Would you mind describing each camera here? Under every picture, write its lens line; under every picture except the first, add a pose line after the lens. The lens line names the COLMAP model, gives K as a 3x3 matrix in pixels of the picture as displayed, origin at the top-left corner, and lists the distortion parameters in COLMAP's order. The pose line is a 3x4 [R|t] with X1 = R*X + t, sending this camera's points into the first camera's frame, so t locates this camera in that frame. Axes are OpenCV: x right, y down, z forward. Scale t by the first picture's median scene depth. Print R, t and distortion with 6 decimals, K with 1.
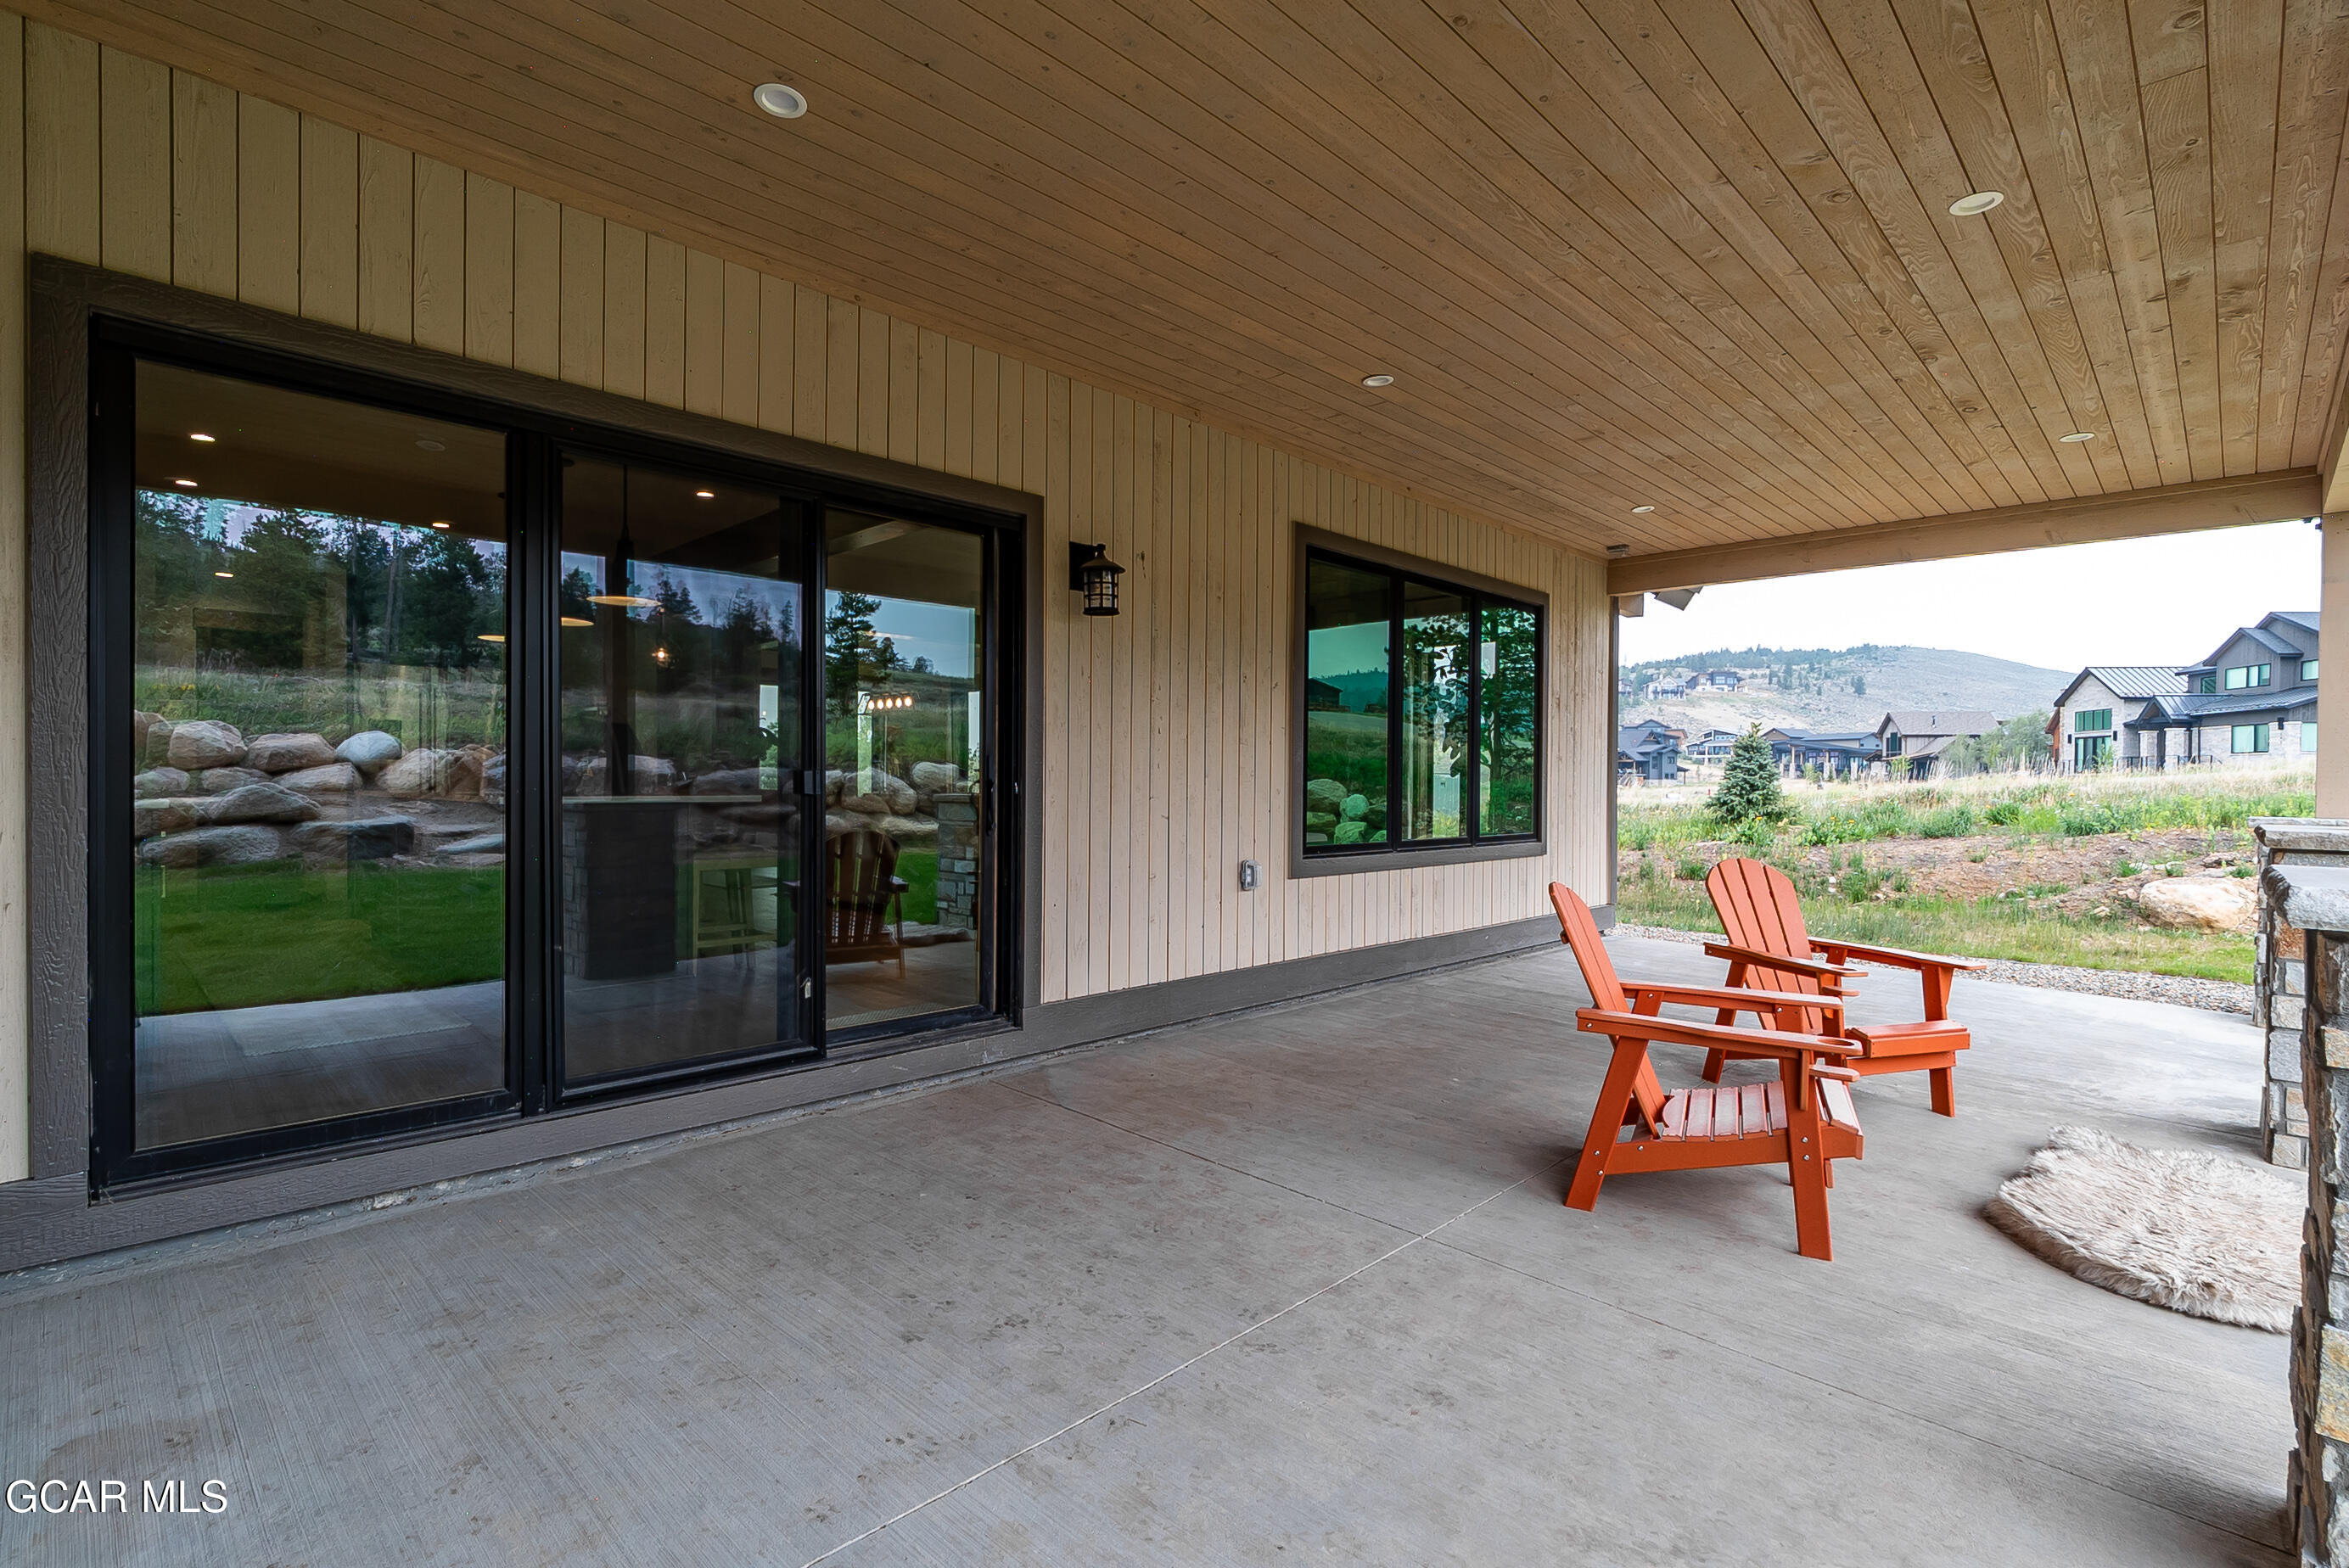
lens RADIAL K [[1098.8, 0, 1165.2], [0, 1098.8, 786.3], [0, 0, 1]] dist [0.015171, 0.000315]
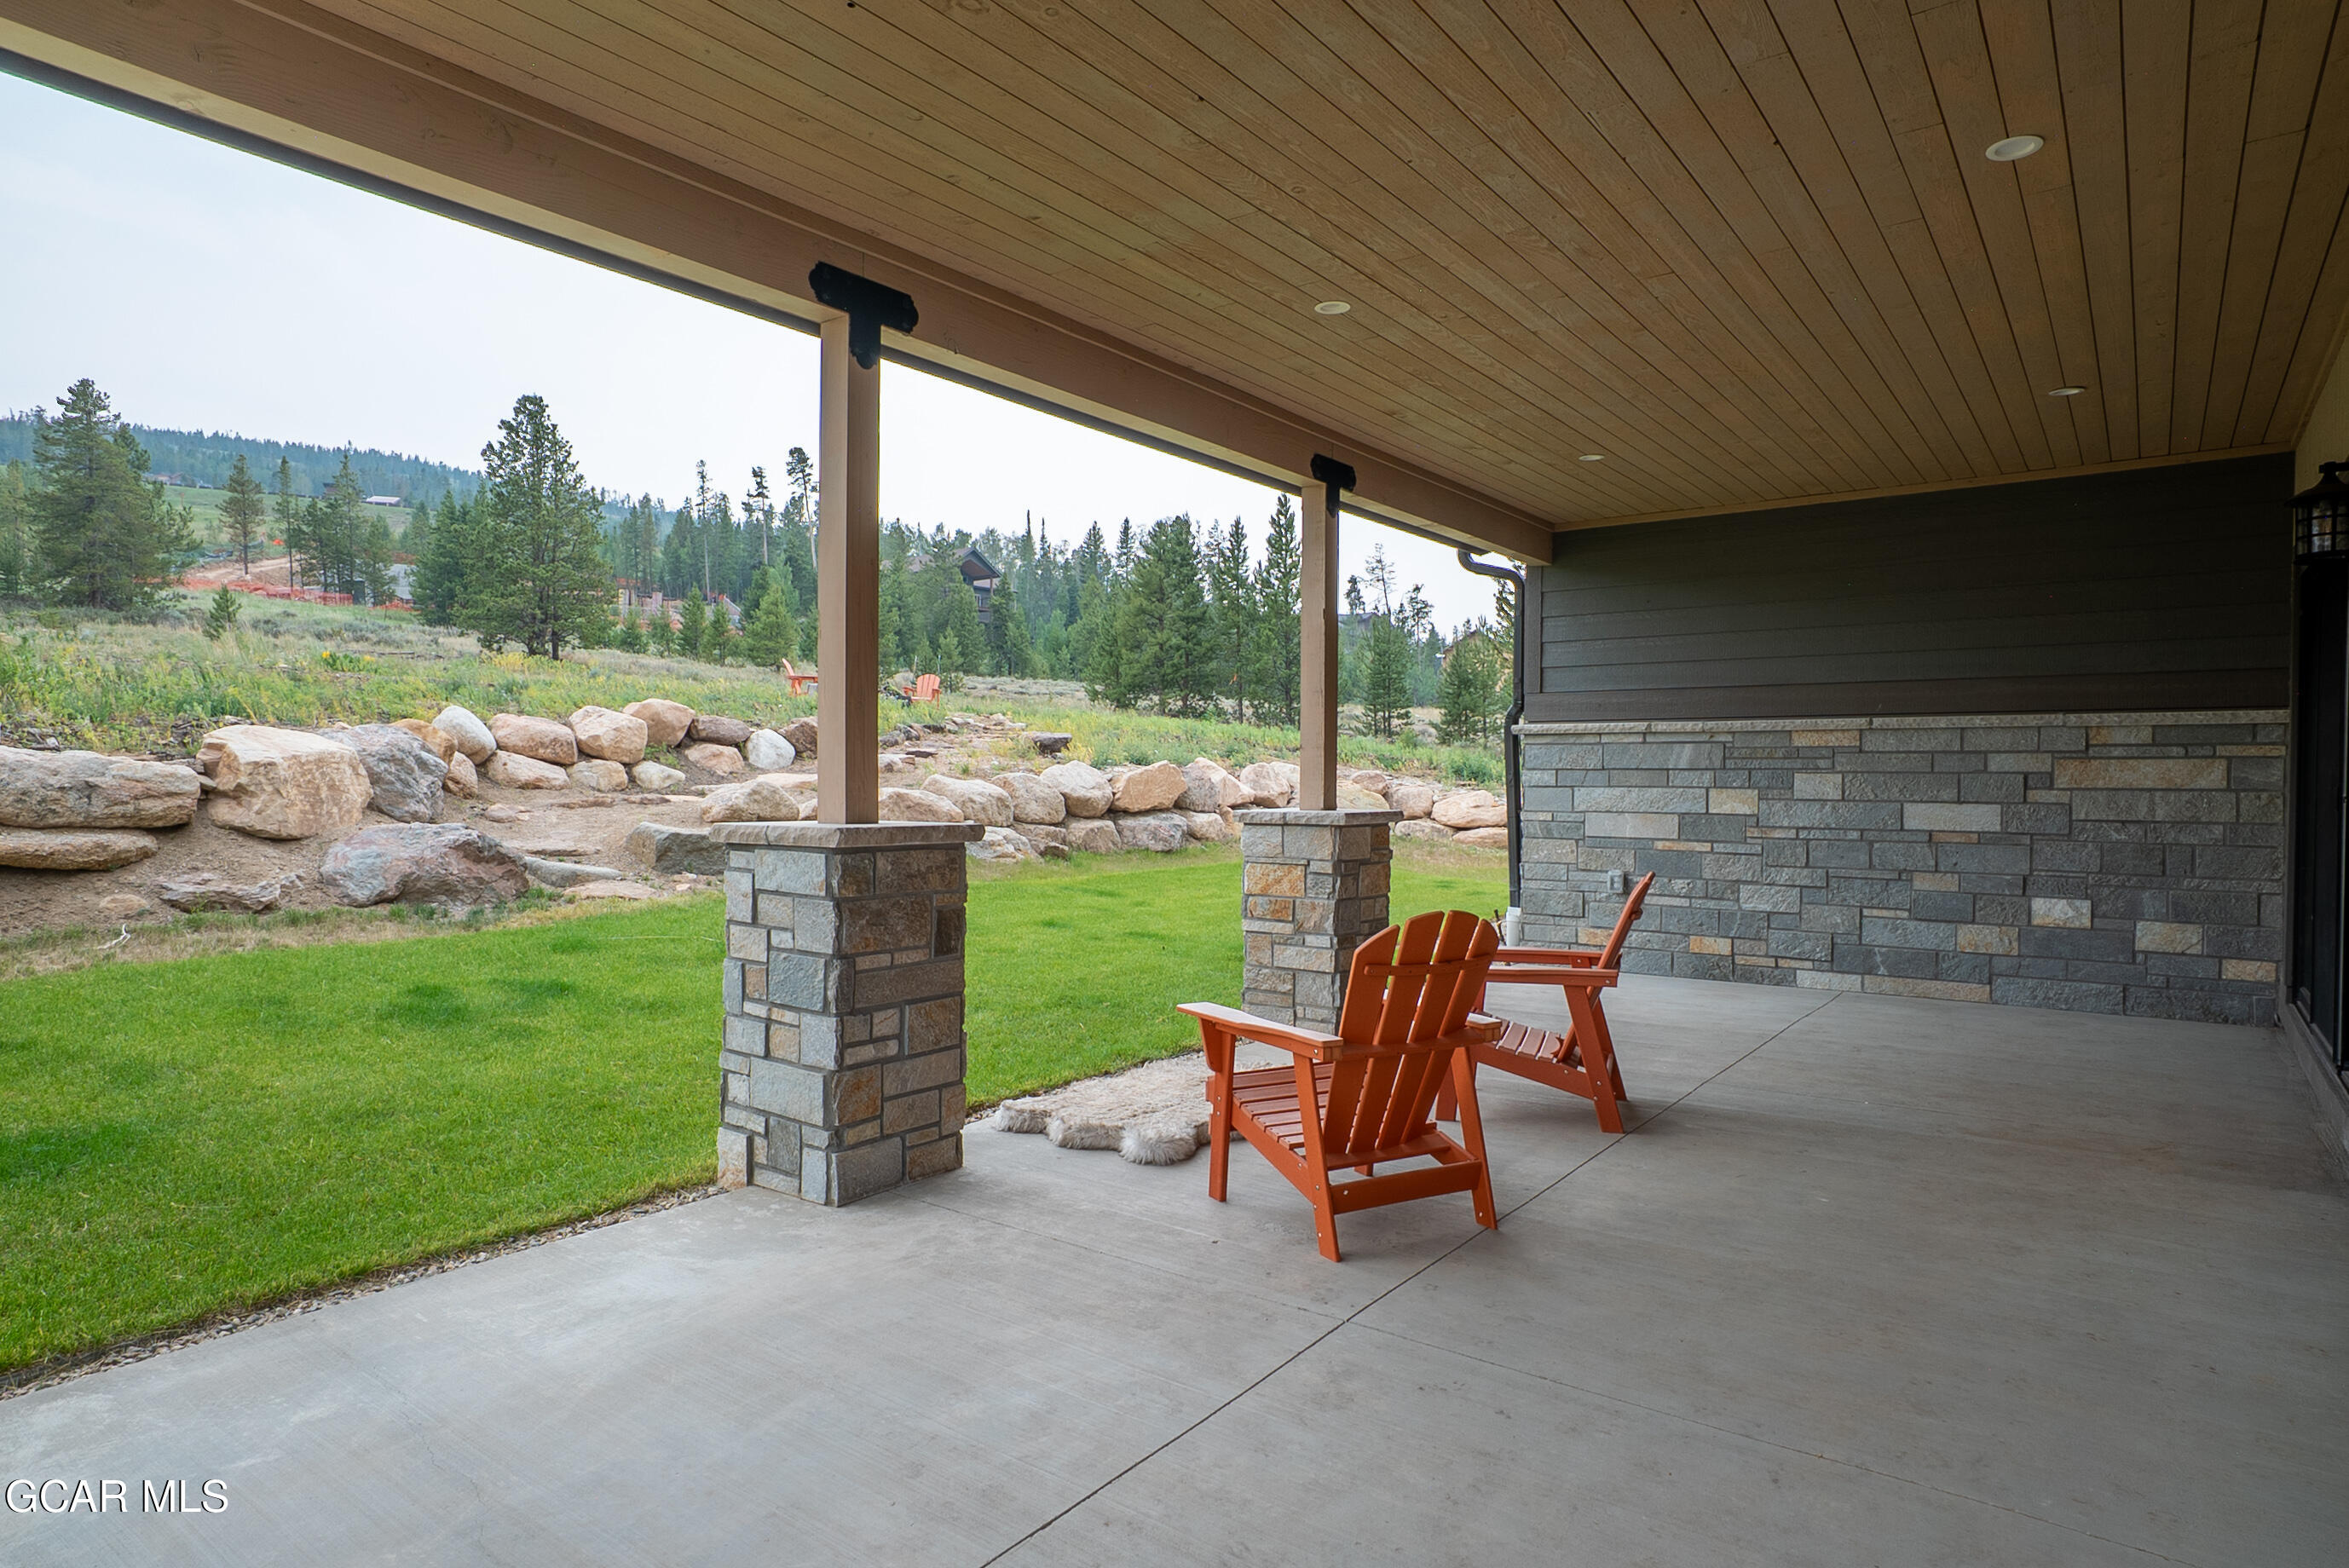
lens RADIAL K [[1293.5, 0, 1156.9], [0, 1293.5, 780.5], [0, 0, 1]] dist [-0.029460, 0.020354]
pose [[-0.993263, -0.016849, -0.114652, 0.395363], [-0.018296, 0.999766, 0.011574, -0.006056], [0.114430, 0.013594, -0.993338, 0.879646]]
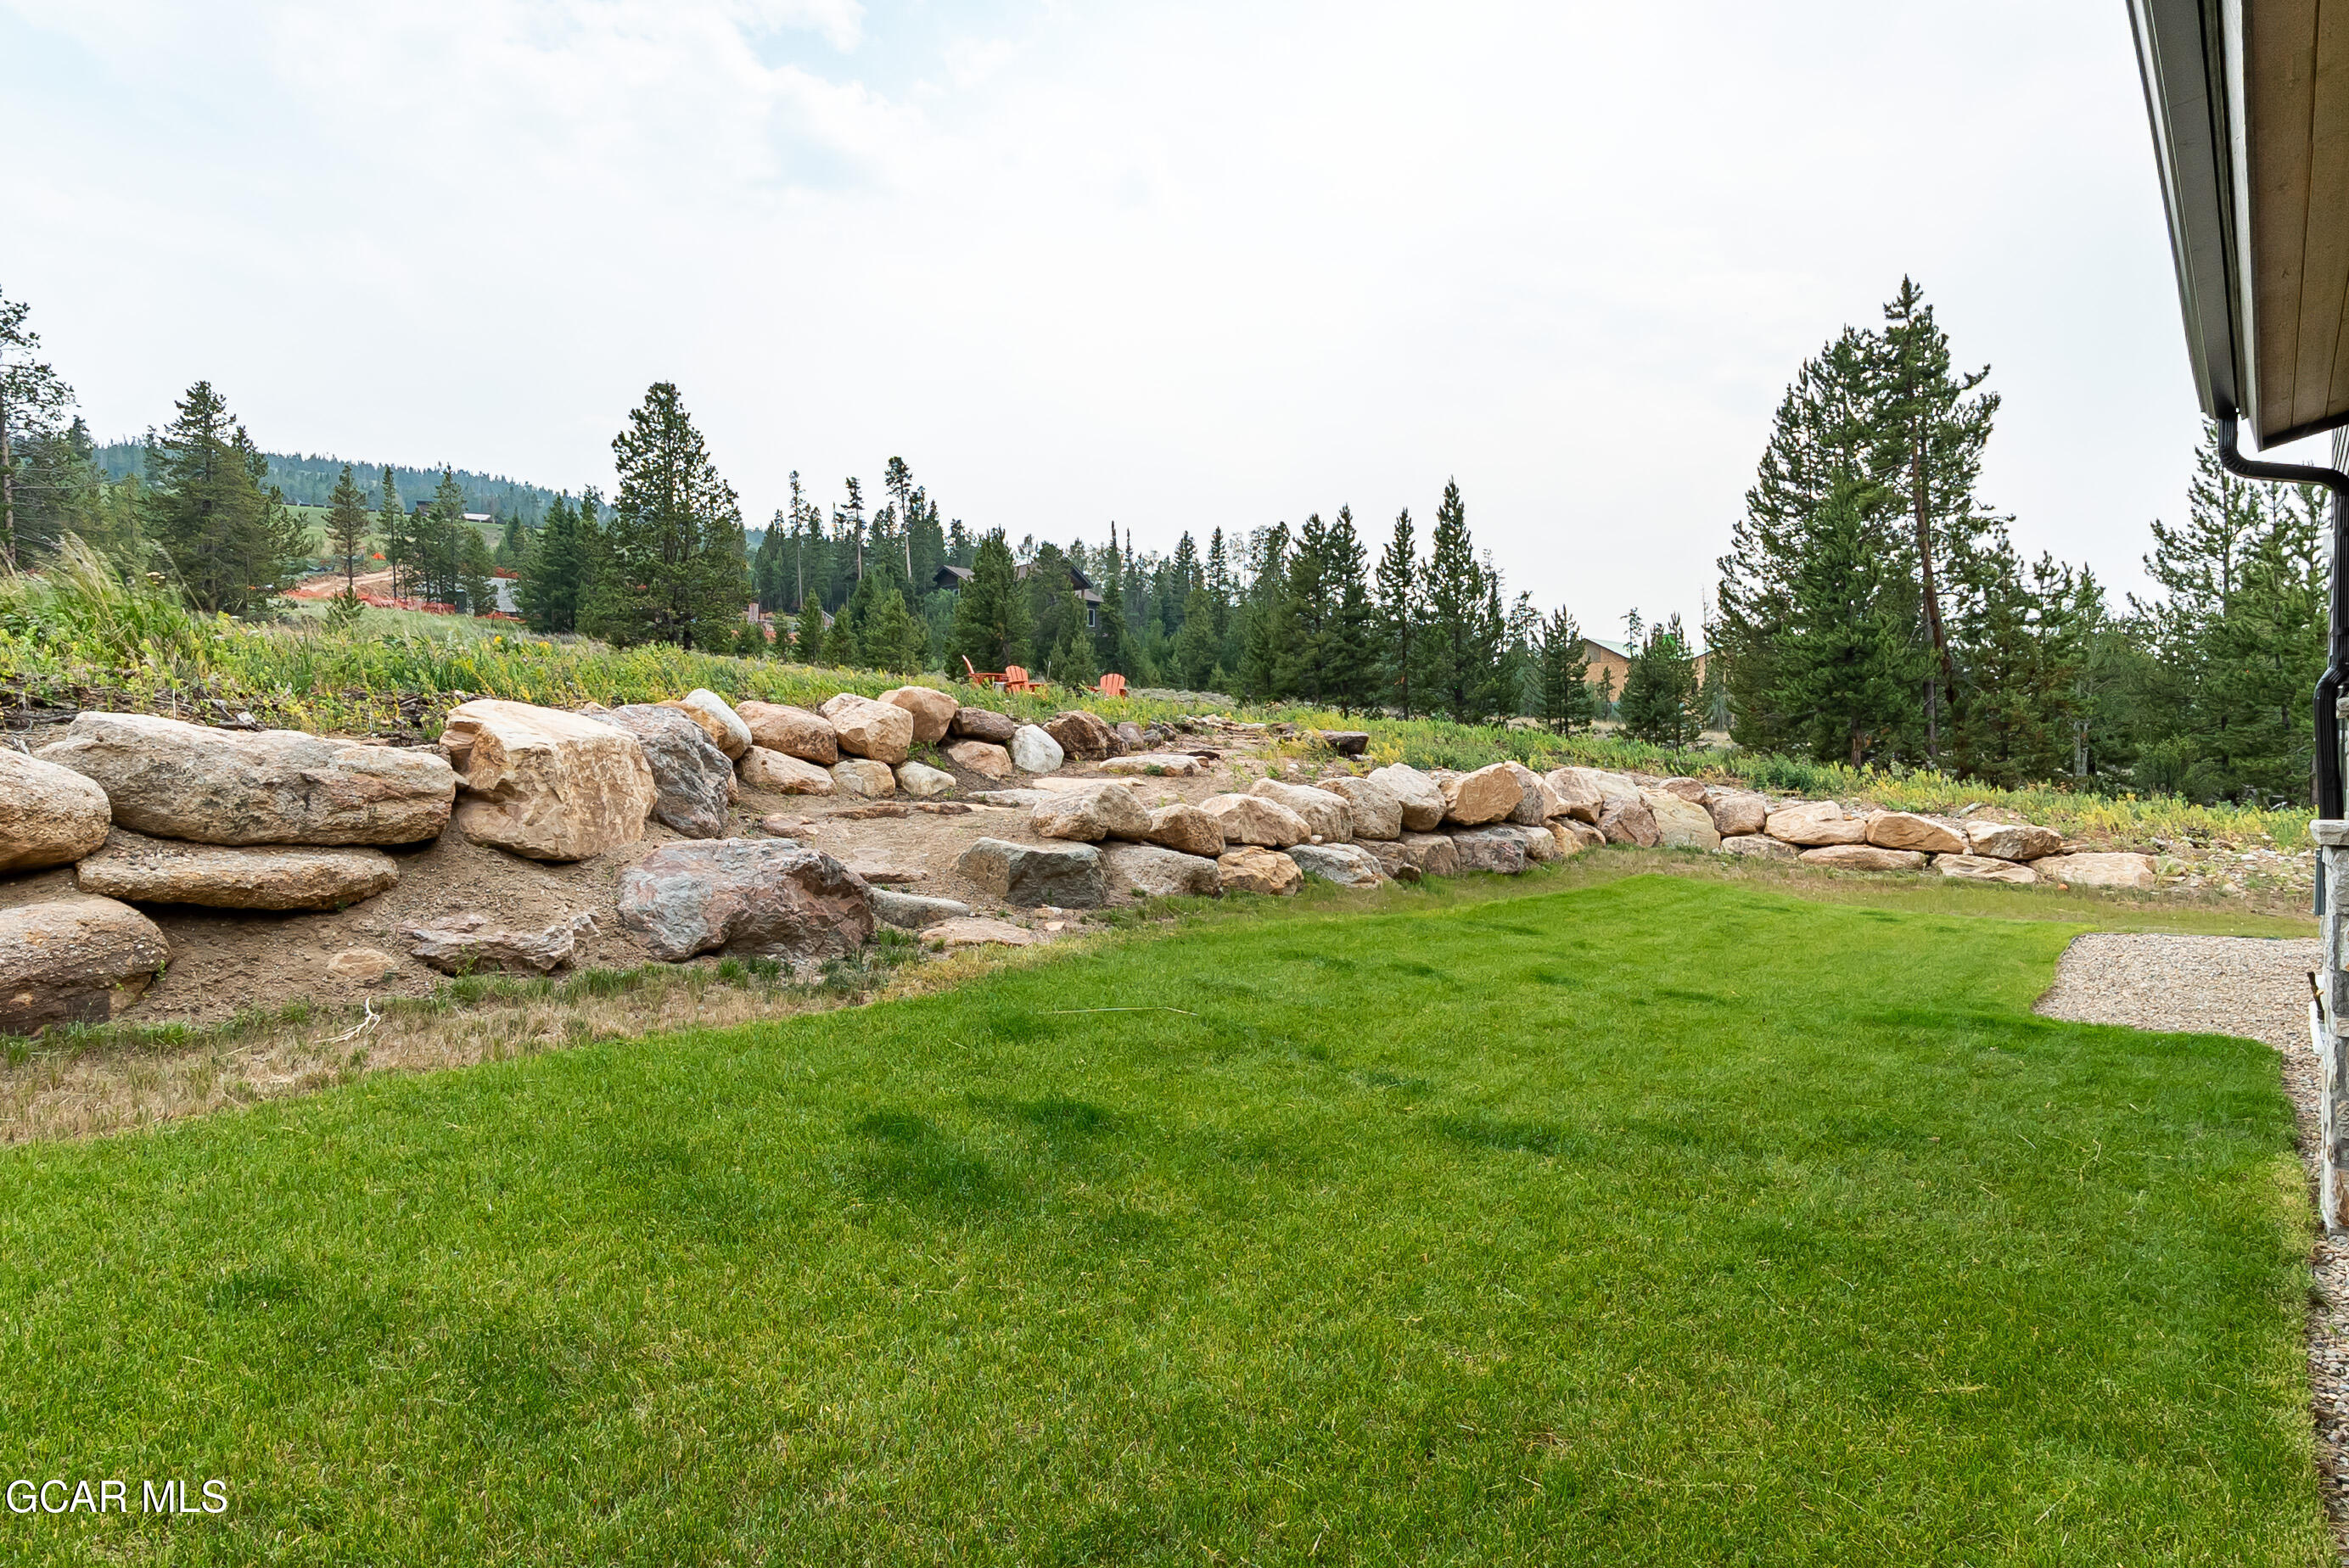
lens RADIAL K [[1303.2, 0, 1174.5], [0, 1303.2, 784.0], [0, 0, 1]] dist [-0.003686, -0.003633]
pose [[-0.997639, -0.018307, -0.066193, 0.652434], [-0.018649, 0.999816, 0.004550, 0.011186], [0.066097, 0.005773, -0.997796, 0.557287]]
